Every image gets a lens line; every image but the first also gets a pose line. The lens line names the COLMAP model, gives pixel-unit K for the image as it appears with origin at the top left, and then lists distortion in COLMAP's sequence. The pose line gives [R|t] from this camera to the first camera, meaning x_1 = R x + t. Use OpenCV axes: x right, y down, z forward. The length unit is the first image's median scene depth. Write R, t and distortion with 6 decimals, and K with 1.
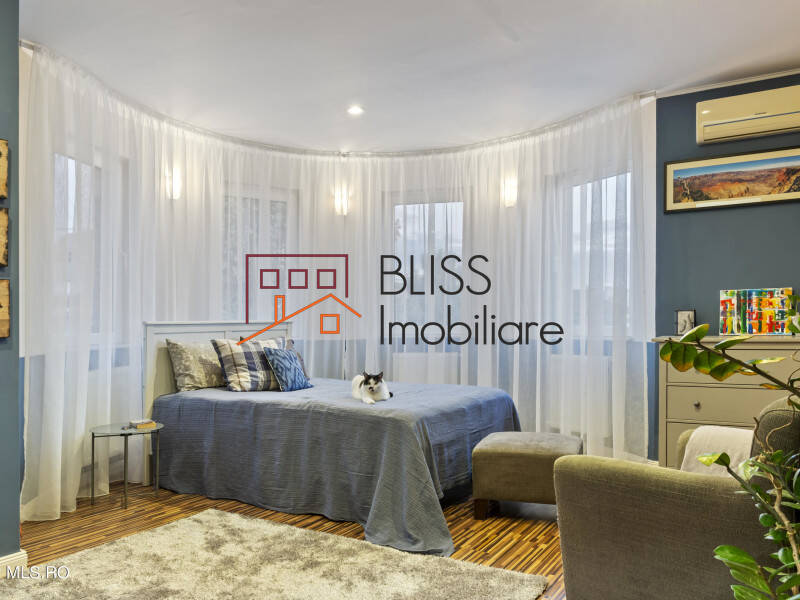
lens RADIAL K [[614.9, 0, 405.8], [0, 614.9, 328.9], [0, 0, 1]] dist [0.003160, -0.003310]
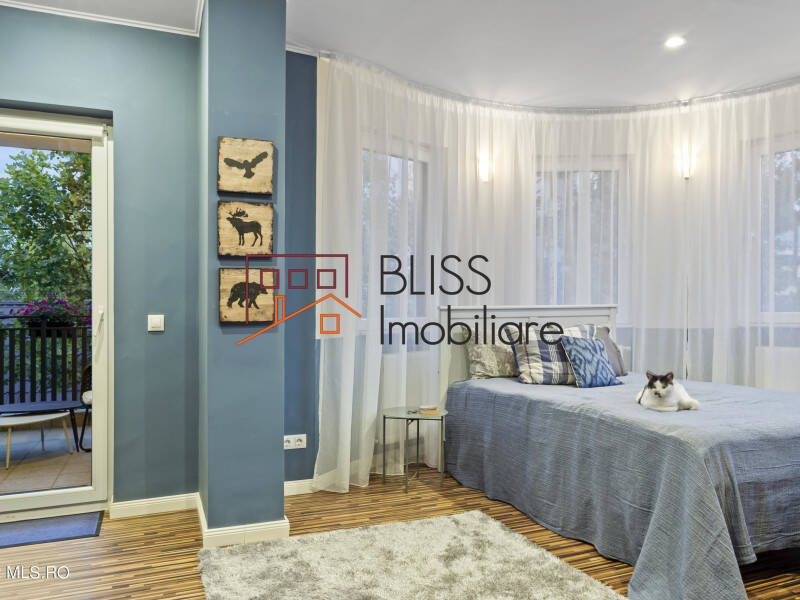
lens RADIAL K [[614.9, 0, 404.2], [0, 614.9, 307.1], [0, 0, 1]] dist [0.003160, -0.003310]
pose [[0.806033, 0.000273, -0.591871, 0.124911], [-0.006303, 0.999947, -0.008122, -0.002581], [0.591837, 0.010277, 0.805992, 0.173269]]
